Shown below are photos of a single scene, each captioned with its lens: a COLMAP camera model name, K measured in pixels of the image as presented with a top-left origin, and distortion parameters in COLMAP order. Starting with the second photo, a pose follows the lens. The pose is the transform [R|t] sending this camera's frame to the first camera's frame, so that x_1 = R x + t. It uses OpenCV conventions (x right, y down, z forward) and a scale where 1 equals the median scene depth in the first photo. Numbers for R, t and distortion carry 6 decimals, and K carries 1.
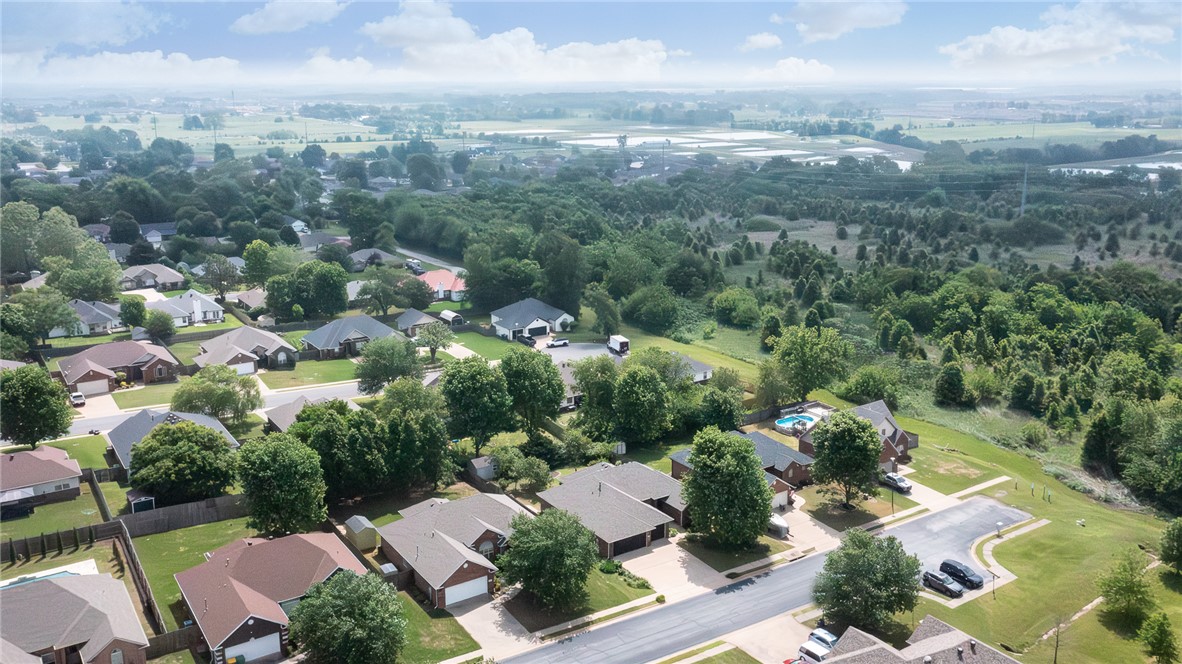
lens RADIAL K [[974.8, 0, 591.0], [0, 974.8, 332.0], [0, 0, 1]] dist [0.004467, 0.000983]
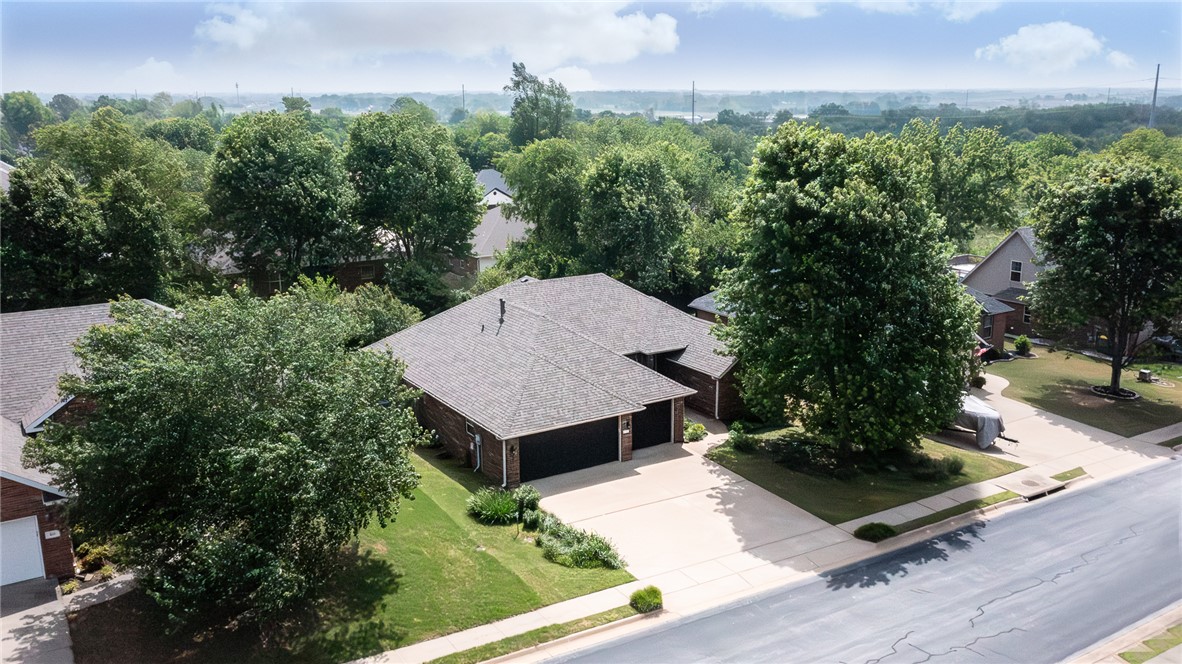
lens RADIAL K [[1208.3, 0, 591.0], [0, 1208.3, 332.0], [0, 0, 1]] dist [0.001046, 0.010734]
pose [[0.999988, 0.001676, -0.004516, 0.049586], [-0.001508, 0.999320, 0.036854, 0.161045], [0.004574, -0.036847, 0.999310, 0.573919]]
